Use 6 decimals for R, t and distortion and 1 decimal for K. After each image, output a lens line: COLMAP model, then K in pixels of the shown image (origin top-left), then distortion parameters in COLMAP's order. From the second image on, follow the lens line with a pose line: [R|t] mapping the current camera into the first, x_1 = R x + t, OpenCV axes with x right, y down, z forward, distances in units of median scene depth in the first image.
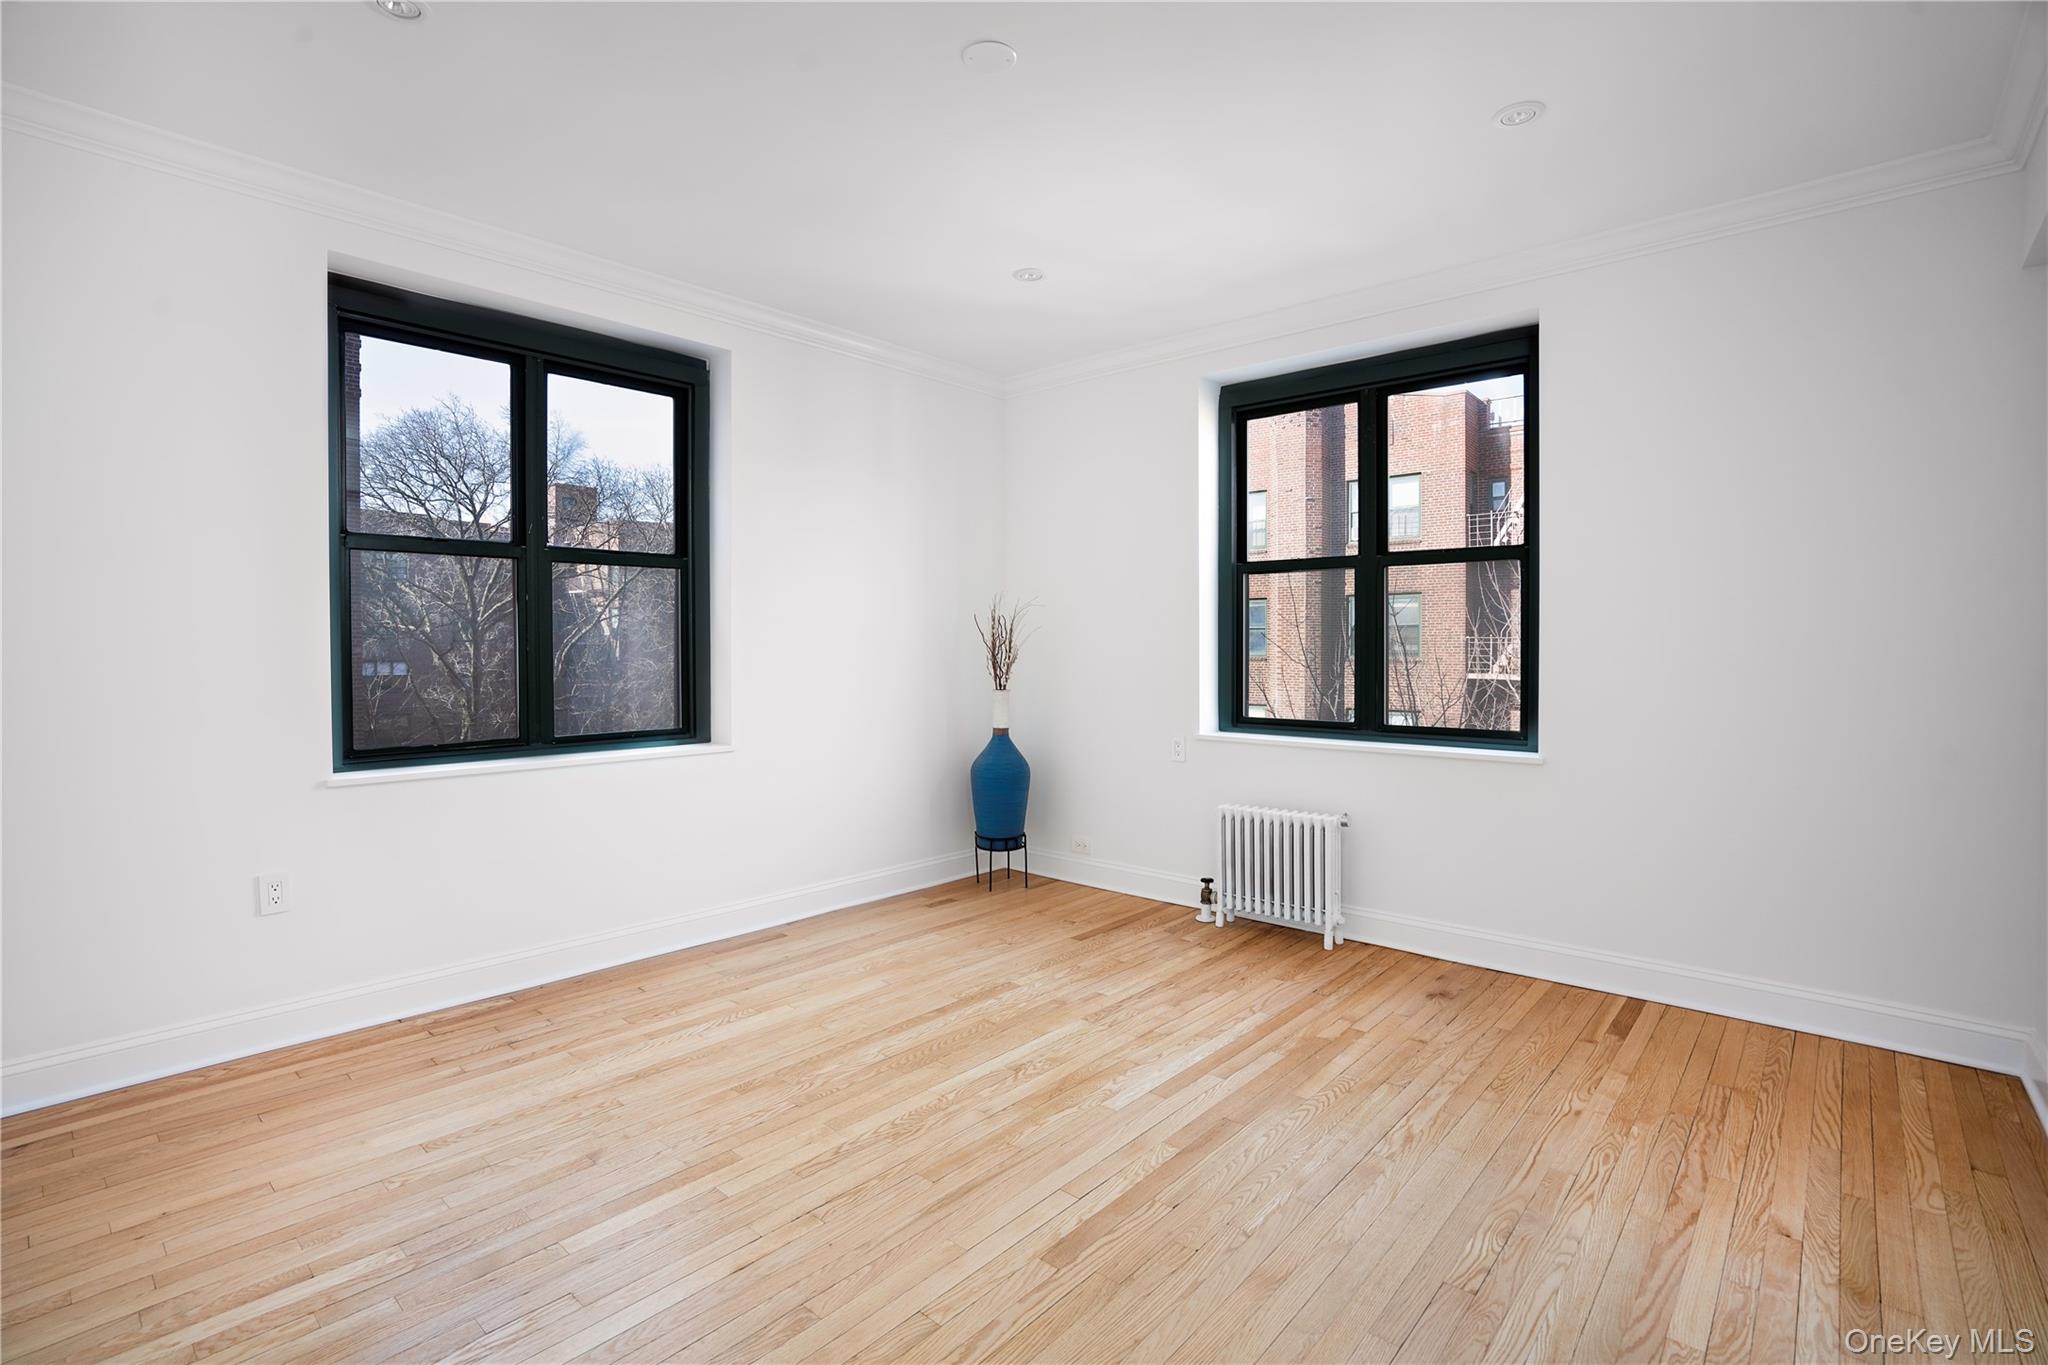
lens RADIAL K [[948.5, 0, 1007.9], [0, 948.5, 693.8], [0, 0, 1]] dist [-0.072777, 0.033459]
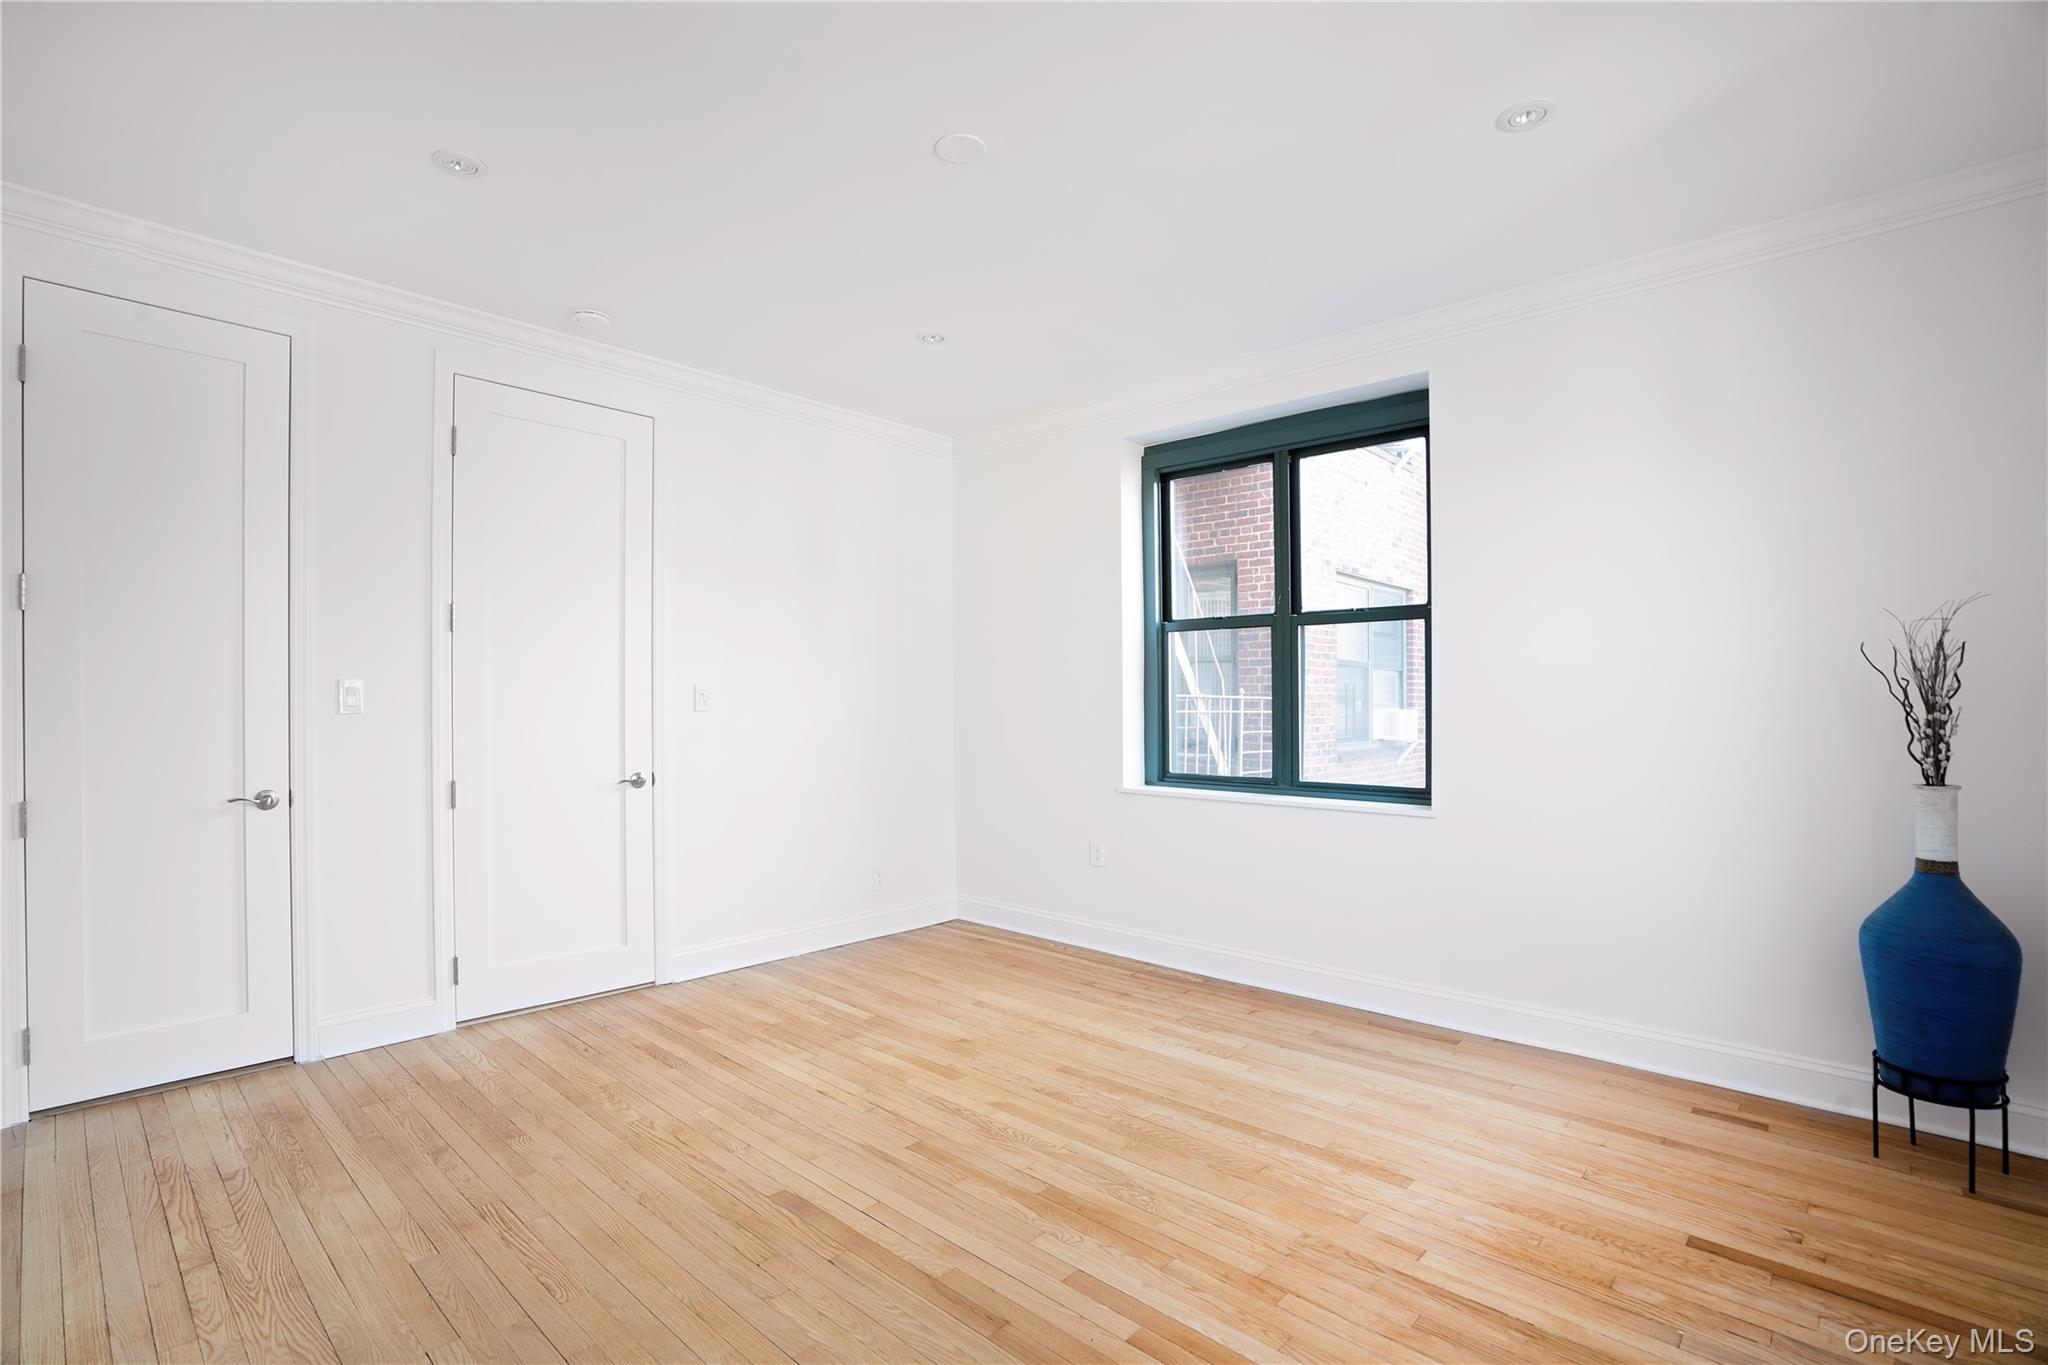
lens RADIAL K [[948.5, 0, 1007.9], [0, 948.5, 693.8], [0, 0, 1]] dist [-0.072777, 0.033459]
pose [[-0.009787, -0.003616, -0.999946, 0.780940], [-0.052549, 0.998614, -0.003097, -0.040313], [0.998570, 0.052516, -0.009963, 0.779522]]
